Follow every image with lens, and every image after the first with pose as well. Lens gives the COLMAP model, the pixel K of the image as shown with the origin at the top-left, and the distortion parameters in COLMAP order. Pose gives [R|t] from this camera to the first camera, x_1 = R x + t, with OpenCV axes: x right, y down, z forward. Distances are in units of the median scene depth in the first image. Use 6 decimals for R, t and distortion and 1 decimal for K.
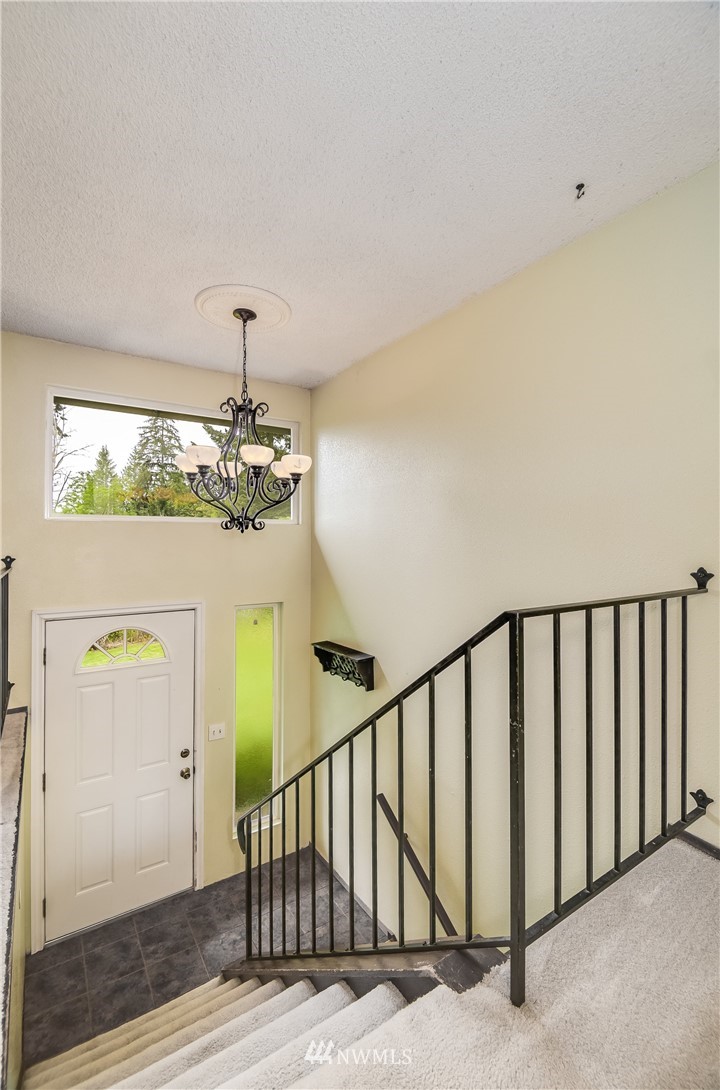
lens RADIAL K [[484.8, 0, 364.9], [0, 484.8, 534.3], [0, 0, 1]] dist [-0.009244, -0.000166]
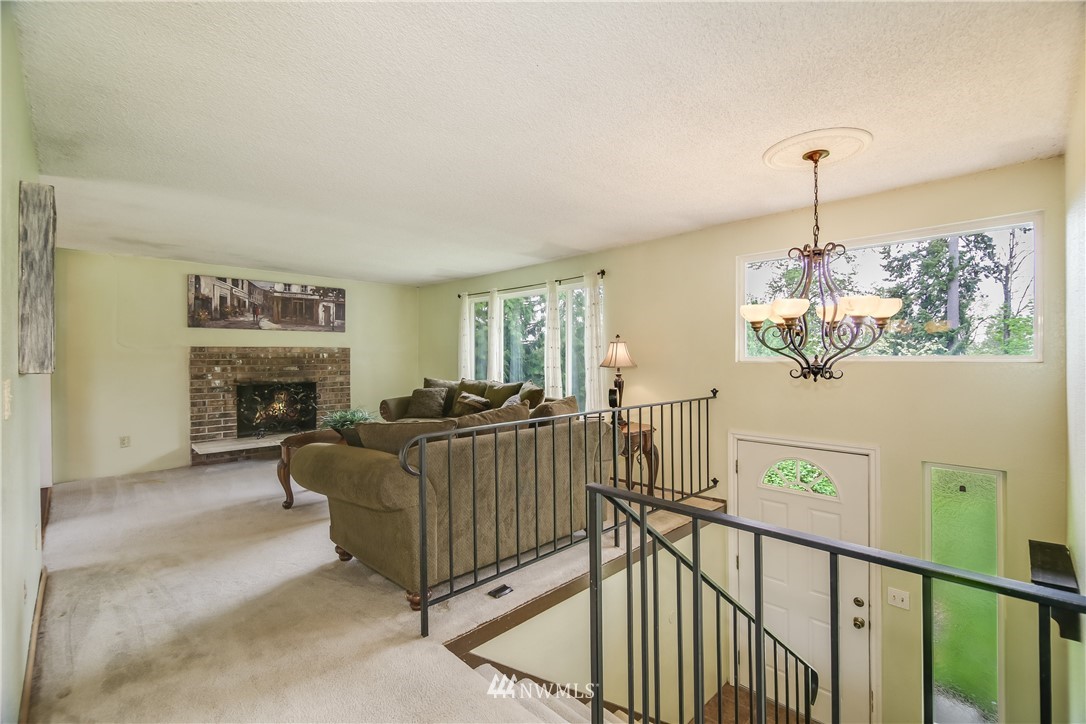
lens RADIAL K [[483.0, 0, 545.7], [0, 483.0, 362.7], [0, 0, 1]] dist [-0.009244, -0.000166]
pose [[0.184301, 0.010213, -0.982817, 0.583947], [0.016372, 0.999775, 0.013460, -0.062356], [0.982734, -0.018571, 0.184092, 0.283301]]
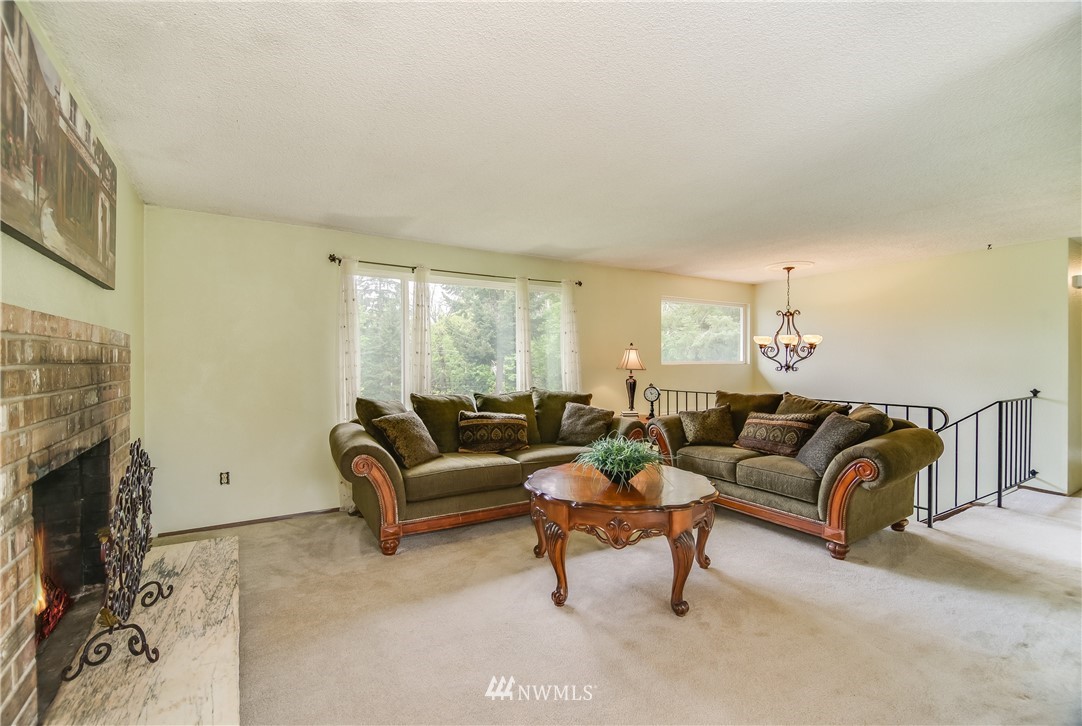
lens RADIAL K [[493.0, 0, 539.7], [0, 493.0, 364.0], [0, 0, 1]] dist [-0.001643, 0.000016]
pose [[0.999742, -0.002298, -0.022594, -1.289010], [0.002656, 0.999871, 0.015826, -0.078166], [0.022554, -0.015882, 0.999619, -1.169860]]
